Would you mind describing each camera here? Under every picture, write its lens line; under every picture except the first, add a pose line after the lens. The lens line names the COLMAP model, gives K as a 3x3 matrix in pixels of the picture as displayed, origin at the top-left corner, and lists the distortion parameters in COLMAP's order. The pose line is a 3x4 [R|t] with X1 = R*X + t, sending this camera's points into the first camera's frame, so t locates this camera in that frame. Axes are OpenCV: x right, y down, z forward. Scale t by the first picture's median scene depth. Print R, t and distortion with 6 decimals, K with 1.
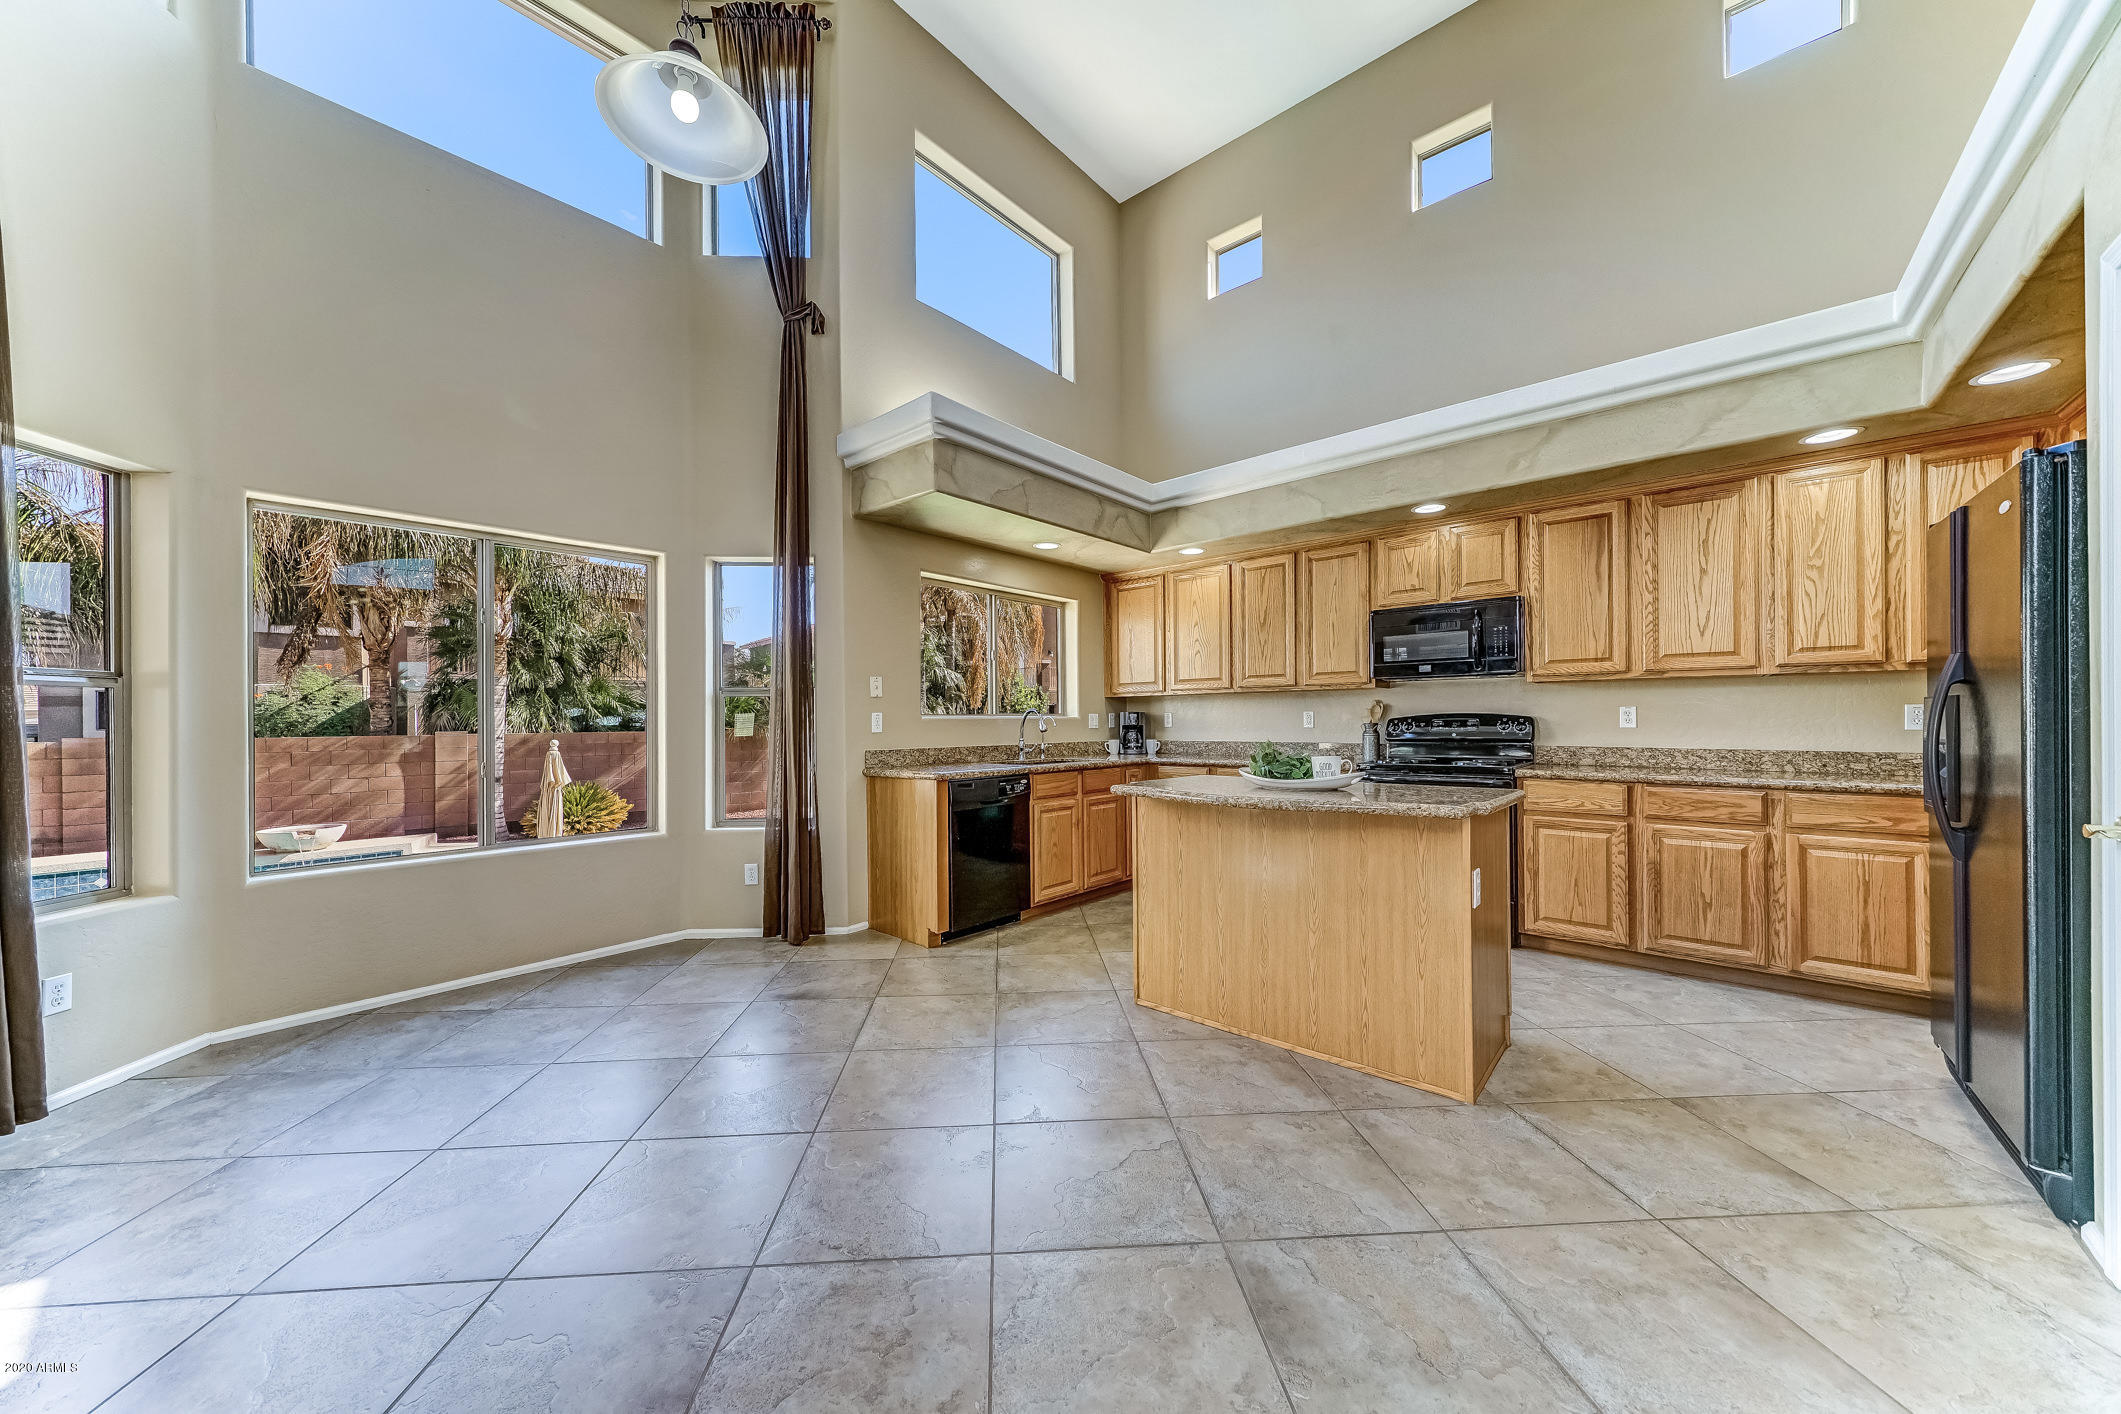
lens RADIAL K [[743.6, 0, 1071.6], [0, 743.6, 721.9], [0, 0, 1]] dist [0.011155, -0.000859]
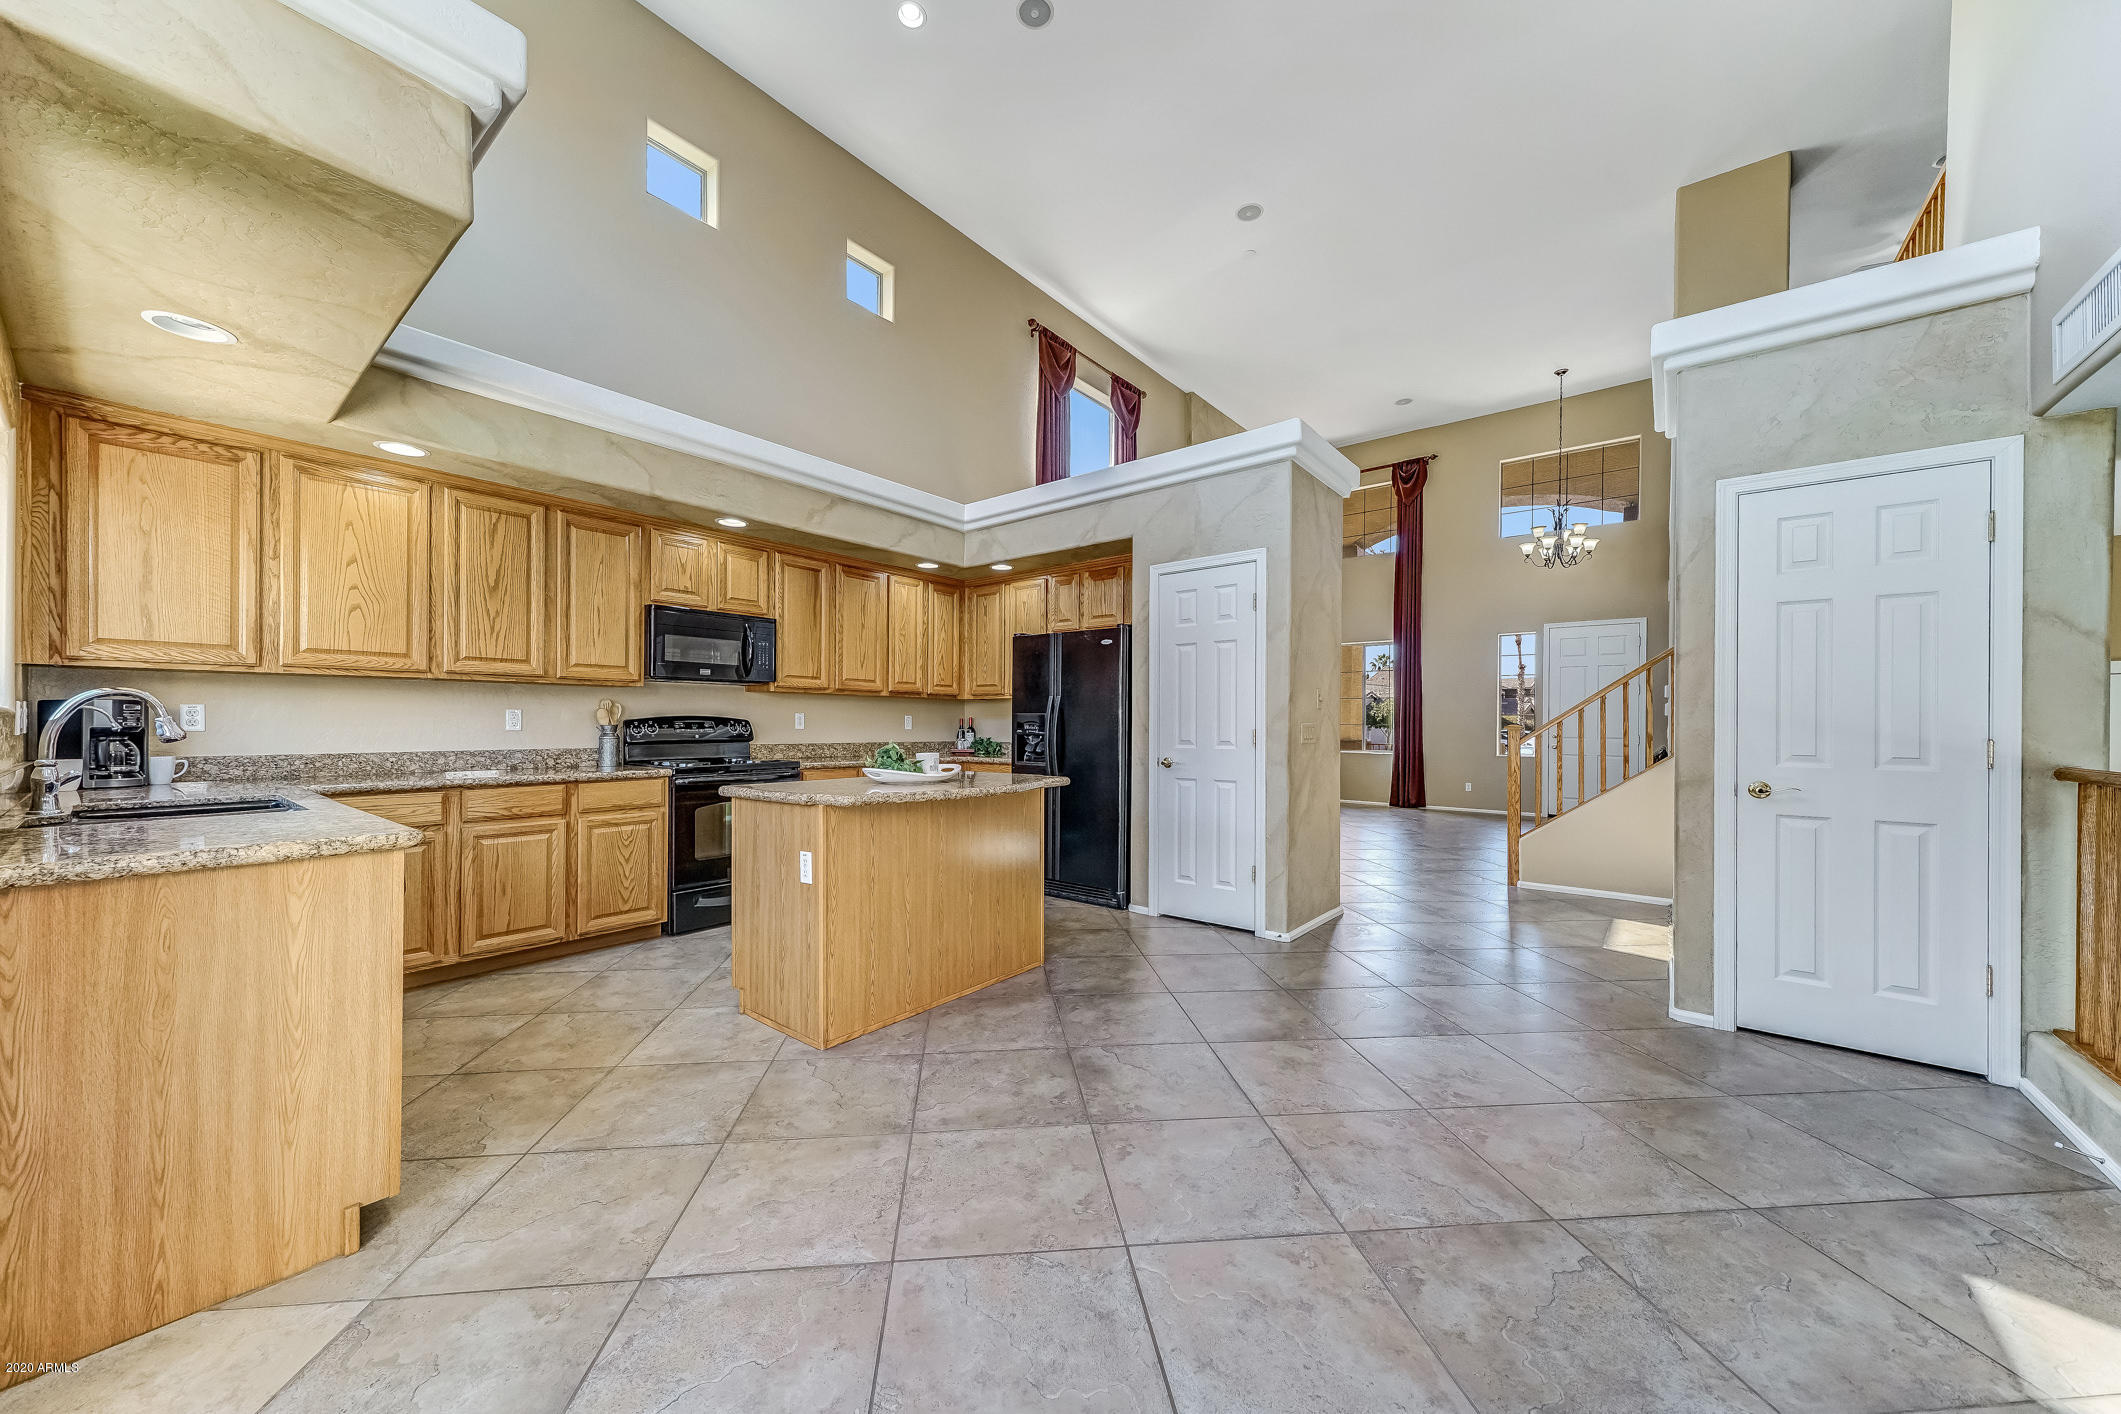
lens RADIAL K [[743.6, 0, 1069.3], [0, 743.6, 718.3], [0, 0, 1]] dist [0.011155, -0.000859]
pose [[-0.035745, 0.012773, 0.999279, -0.549767], [-0.003269, 0.999911, -0.012898, 0.003613], [-0.999356, -0.003728, -0.035700, 0.522022]]
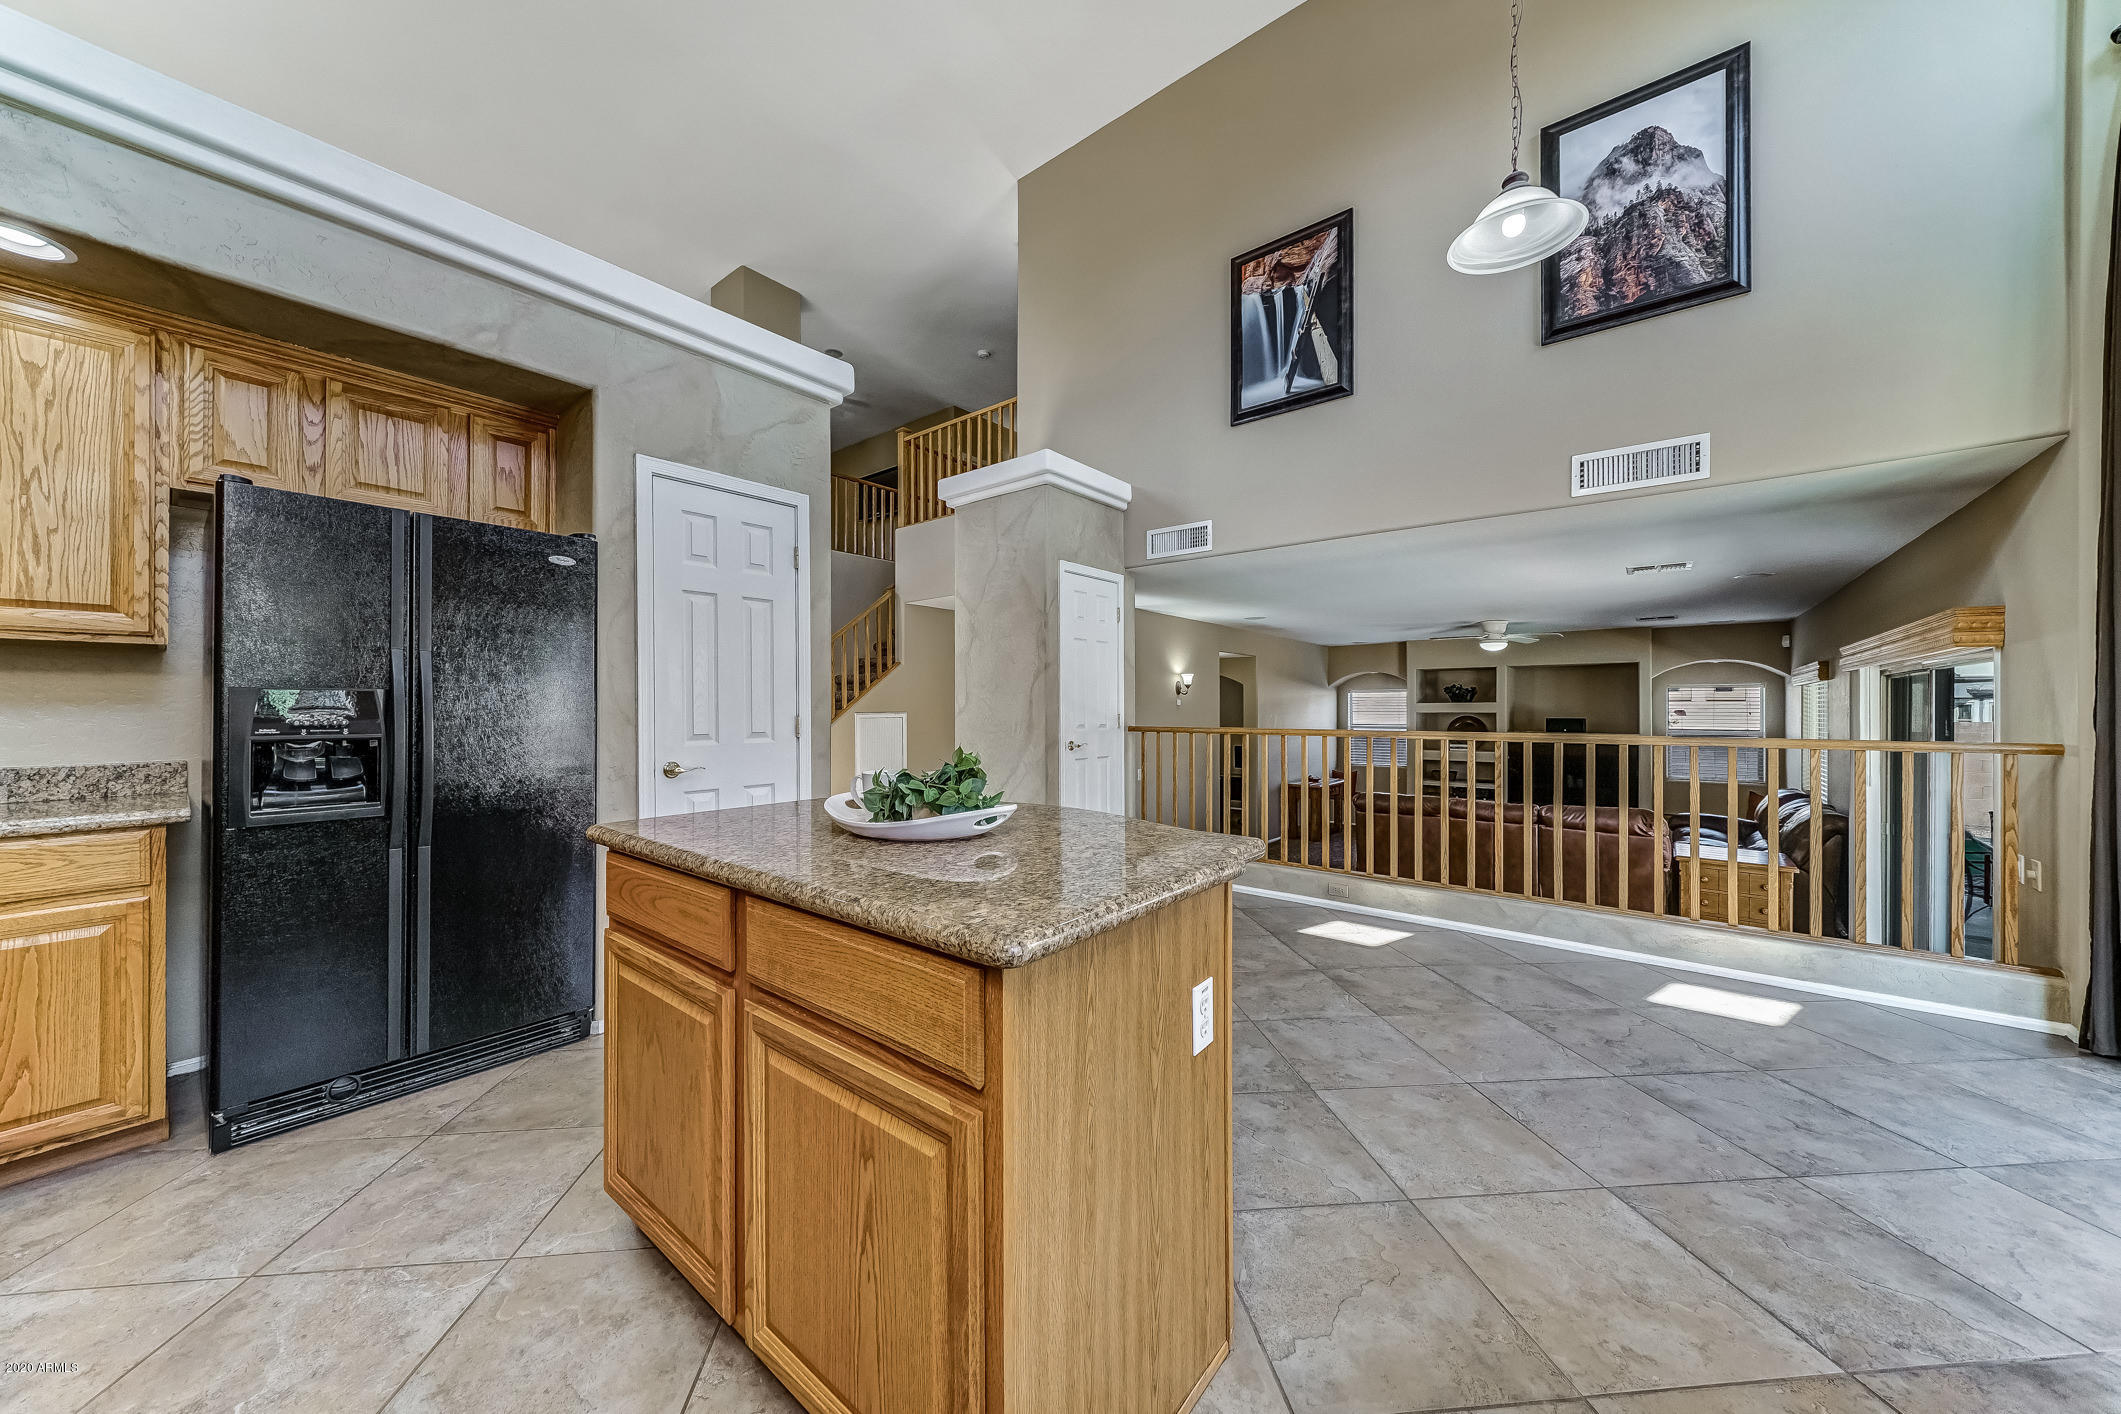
lens RADIAL K [[743.6, 0, 1039.0], [0, 743.6, 695.2], [0, 0, 1]] dist [0.011155, -0.000859]
pose [[-0.999947, 0.004299, -0.009392, 0.133476], [0.004420, 0.999907, -0.012888, -0.005242], [0.009335, -0.012929, -0.999873, 1.008238]]
